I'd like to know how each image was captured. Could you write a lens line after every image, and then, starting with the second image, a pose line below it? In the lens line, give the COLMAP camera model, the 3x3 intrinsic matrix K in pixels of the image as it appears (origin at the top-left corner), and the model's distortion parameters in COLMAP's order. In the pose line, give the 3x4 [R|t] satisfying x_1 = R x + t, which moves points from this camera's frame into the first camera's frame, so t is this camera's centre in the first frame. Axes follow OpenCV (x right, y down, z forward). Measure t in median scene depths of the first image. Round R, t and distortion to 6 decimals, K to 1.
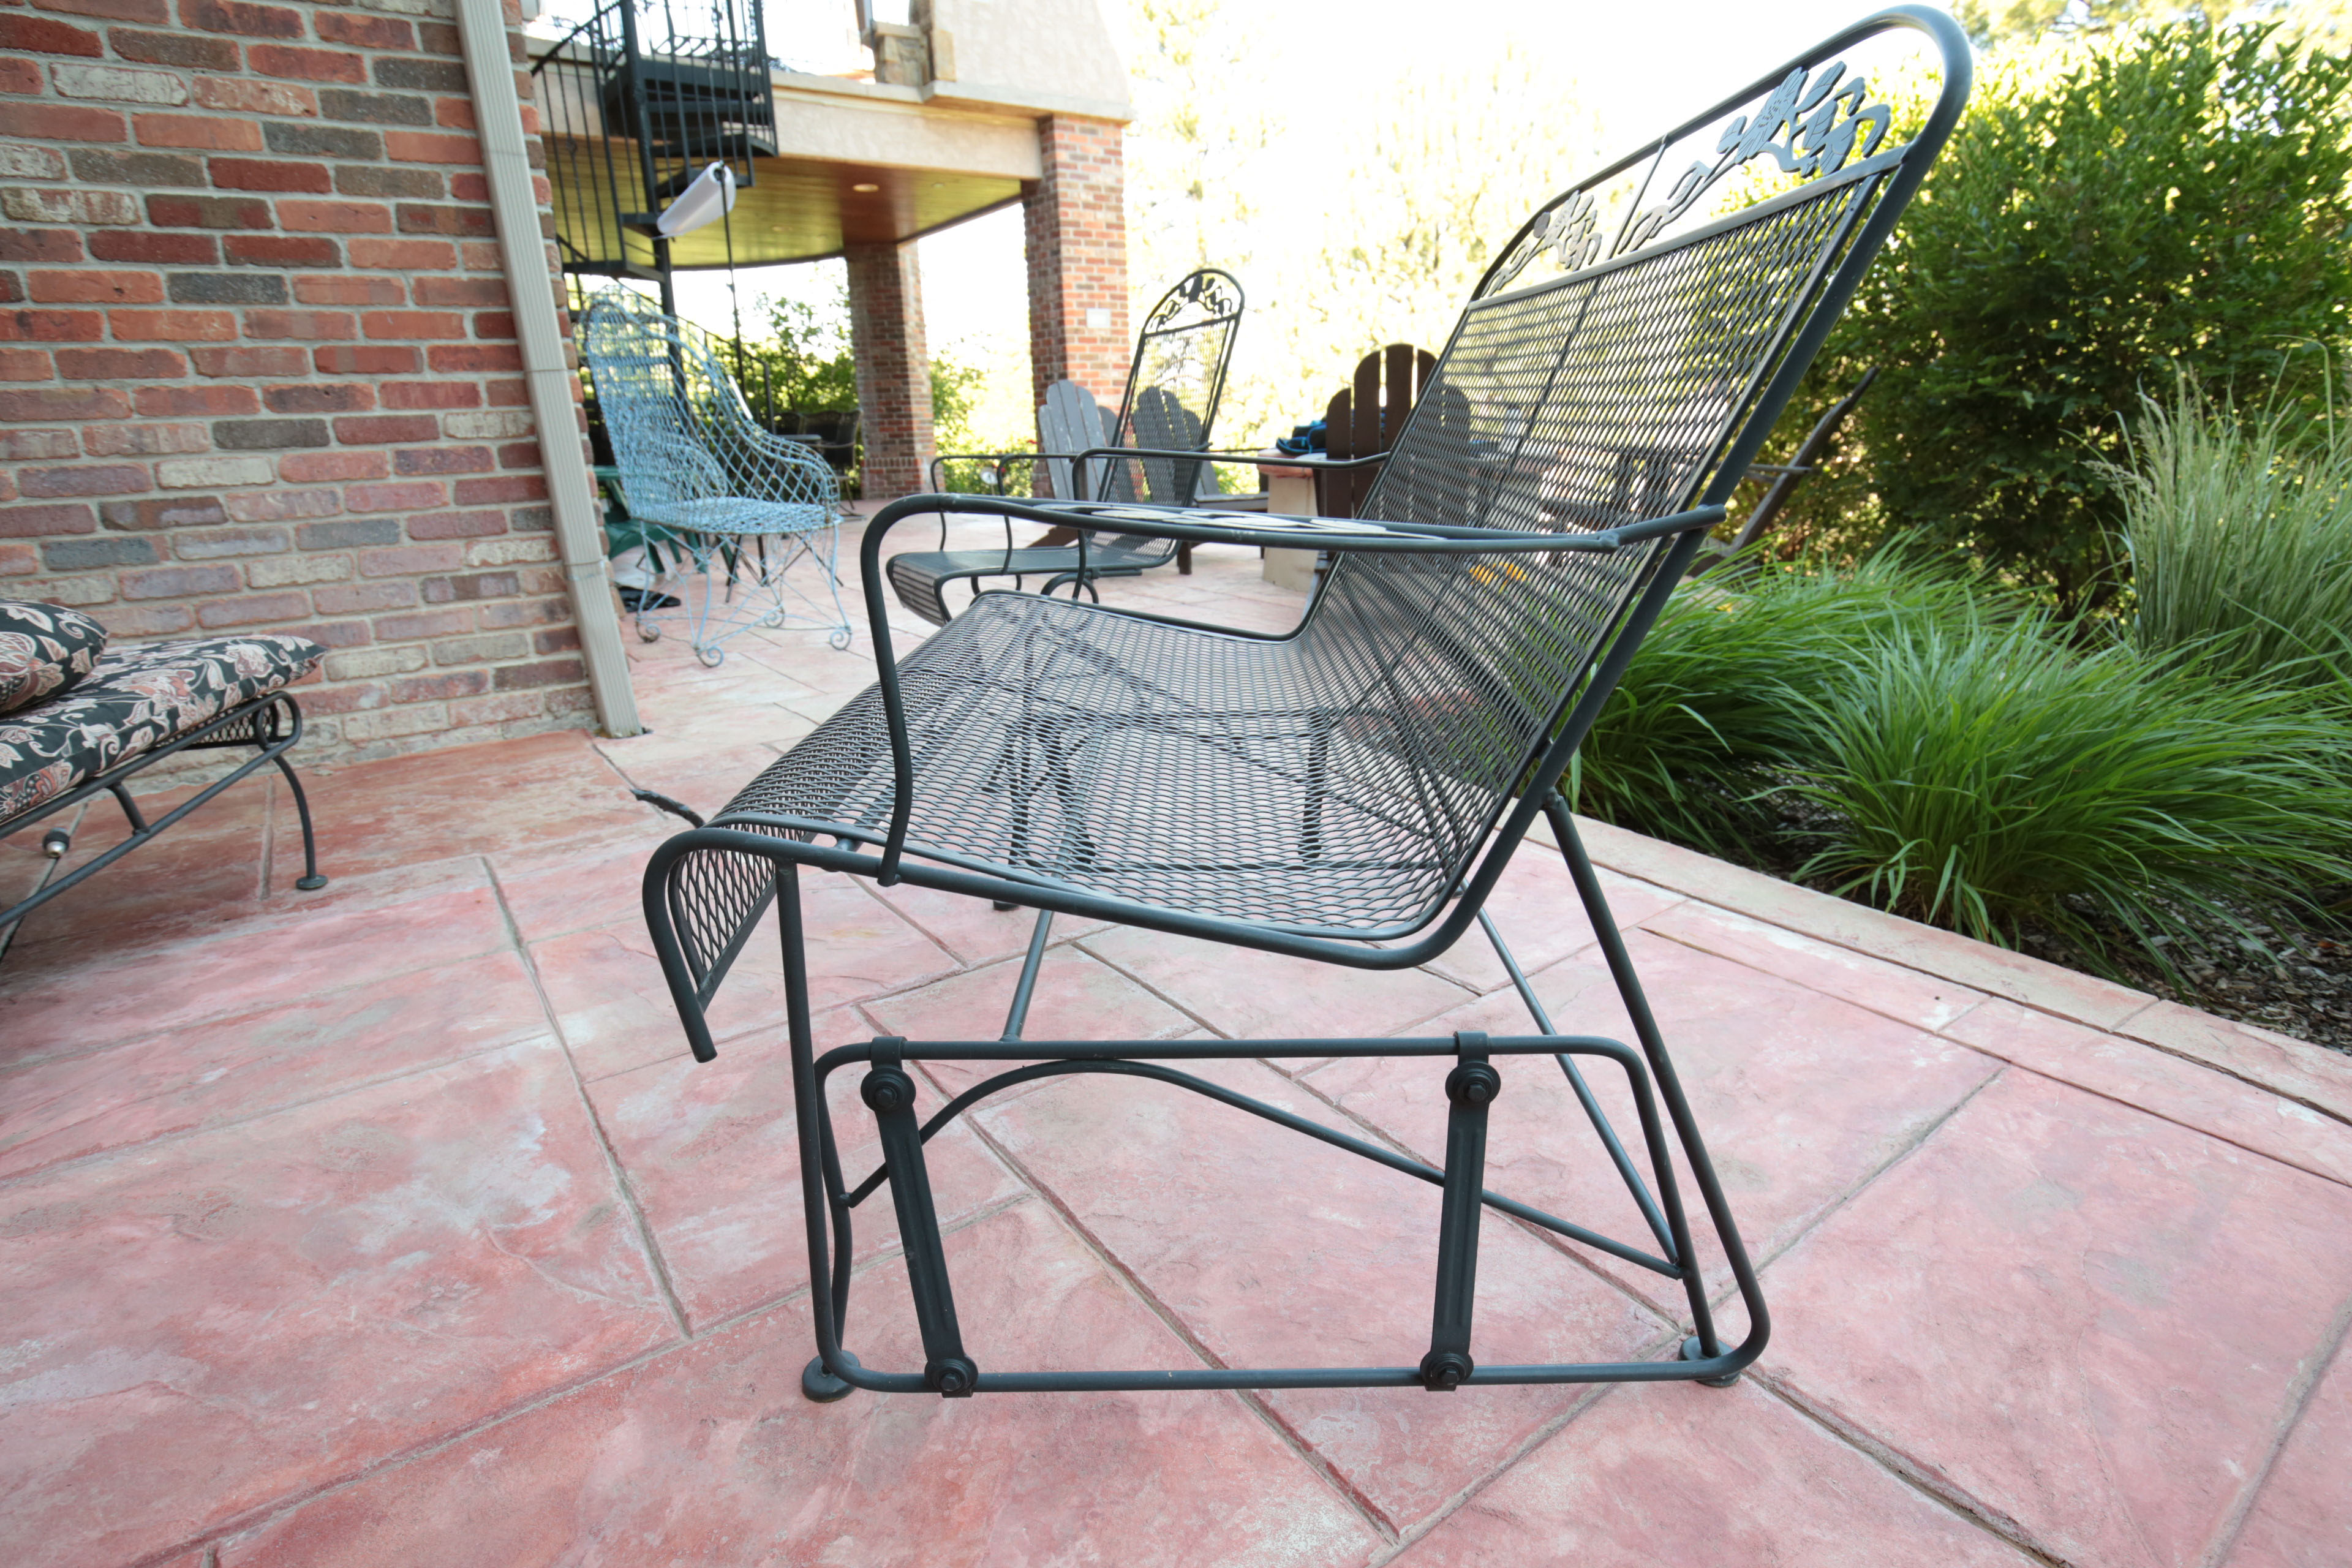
lens RADIAL K [[1210.1, 0, 1176.0], [0, 1210.1, 784.0], [0, 0, 1]] dist [-0.024584, -0.000190]
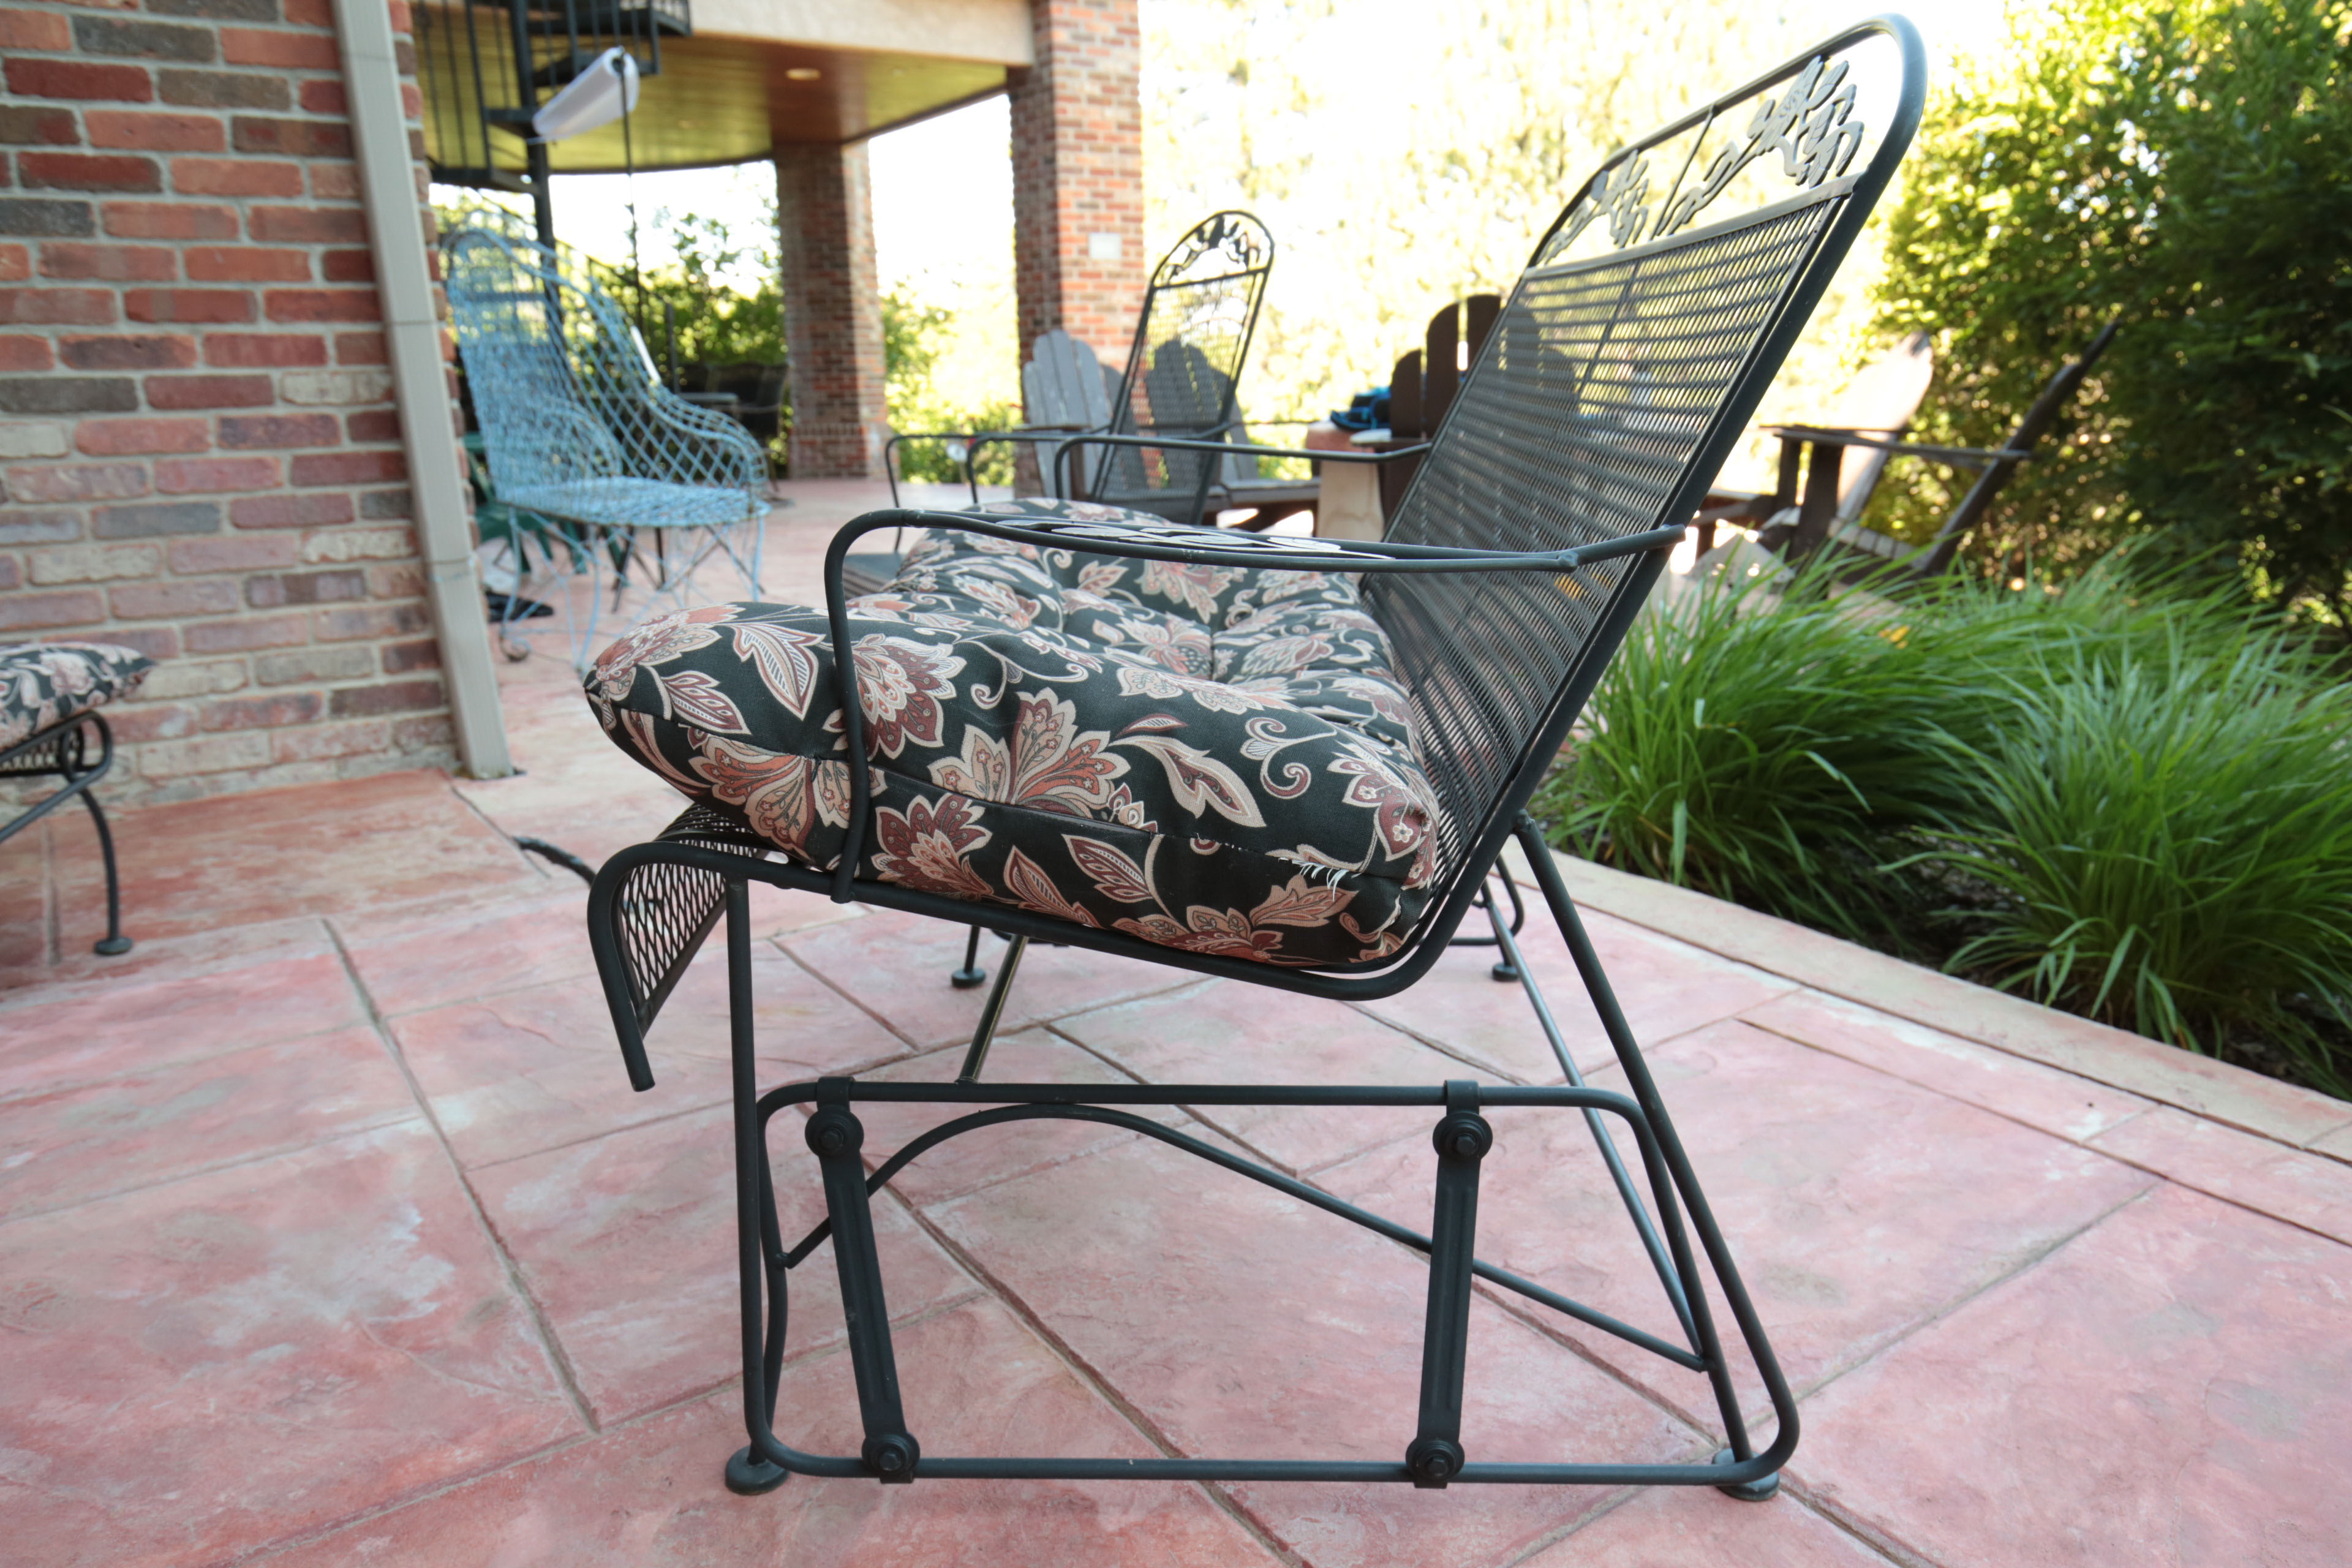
lens RADIAL K [[1650.8, 0, 1176.0], [0, 1650.8, 784.0], [0, 0, 1]] dist [0.001817, 0.002402]
pose [[0.999751, 0.013443, -0.017826, 0.018553], [-0.014319, 0.998648, -0.049975, 0.018120], [0.017130, 0.050217, 0.998591, -0.115994]]
